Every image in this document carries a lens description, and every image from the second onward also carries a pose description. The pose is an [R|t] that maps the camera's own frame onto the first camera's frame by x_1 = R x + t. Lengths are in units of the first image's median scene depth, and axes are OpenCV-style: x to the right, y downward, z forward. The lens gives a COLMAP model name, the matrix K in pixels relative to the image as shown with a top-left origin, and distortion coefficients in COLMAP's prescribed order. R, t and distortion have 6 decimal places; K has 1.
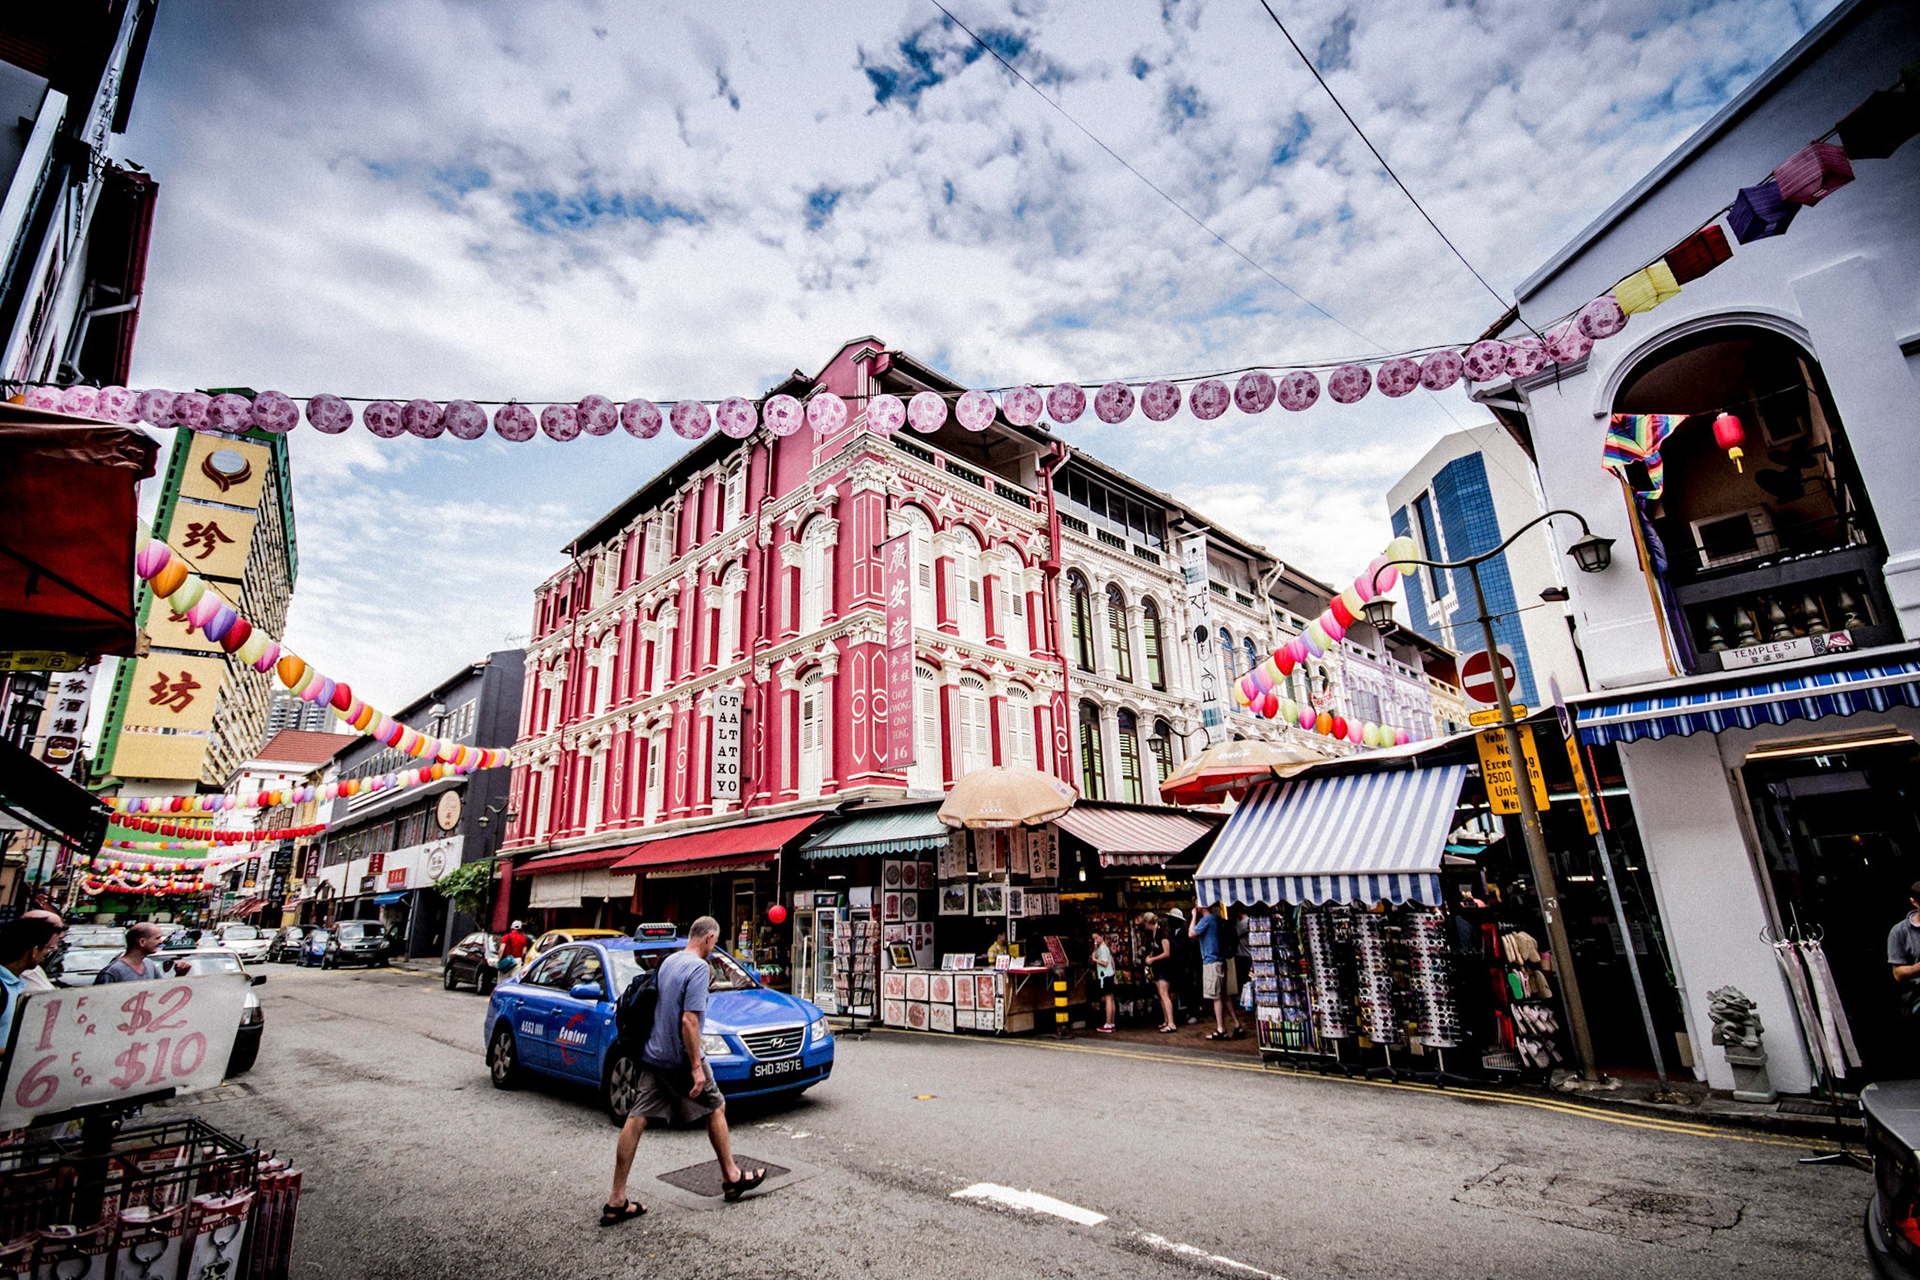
lens RADIAL K [[877.2, 0, 959.8], [0, 877.2, 641.1], [0, 0, 1]] dist [-0.005213, -0.005100]
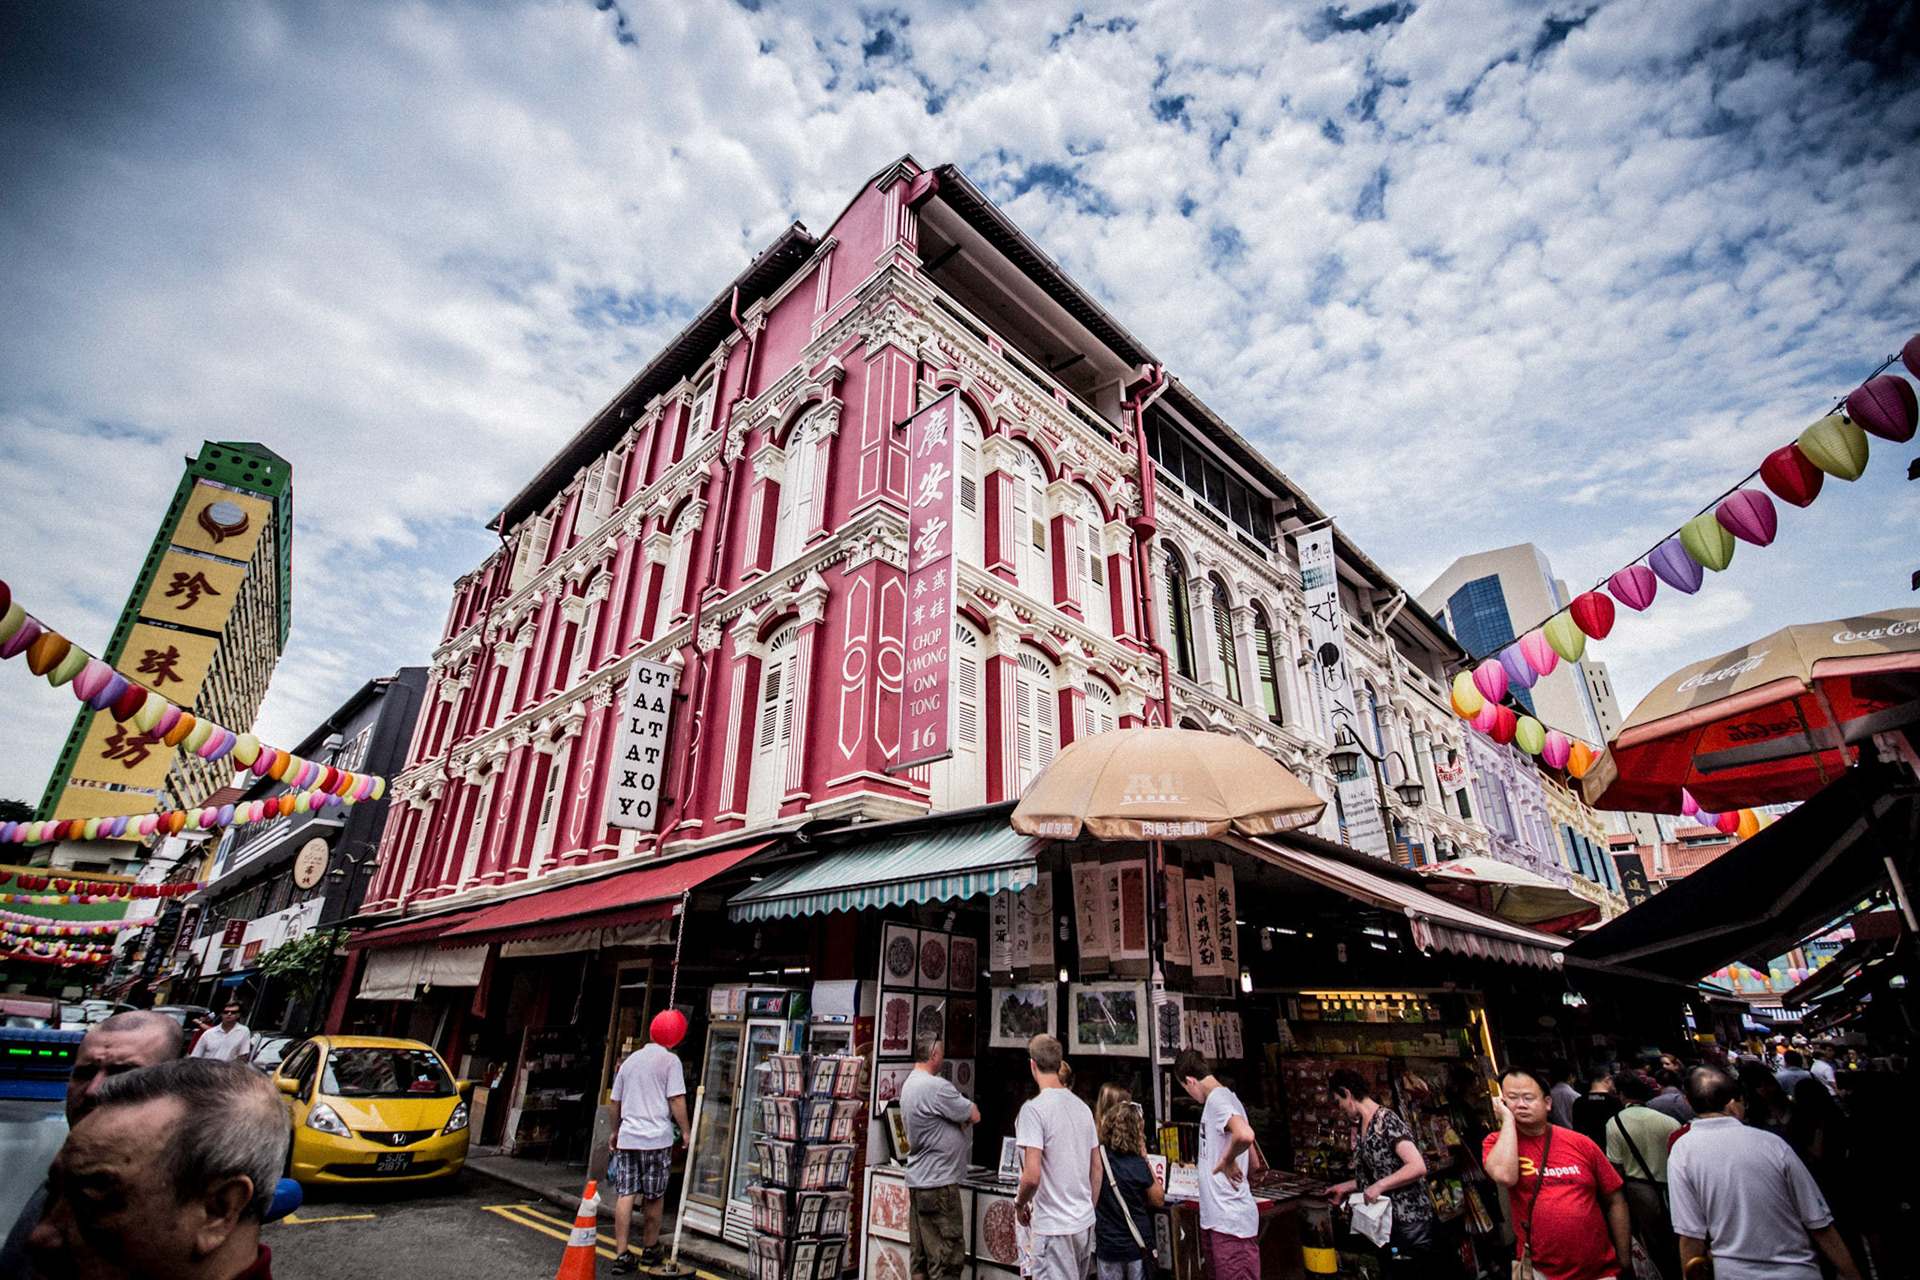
lens RADIAL K [[877.2, 0, 960.4], [0, 877.2, 634.5], [0, 0, 1]] dist [-0.005213, -0.005100]
pose [[0.998709, 0.050633, -0.004081, -0.032102], [-0.050737, 0.990355, -0.128929, 0.094916], [-0.002486, 0.128970, 0.991645, 0.310483]]
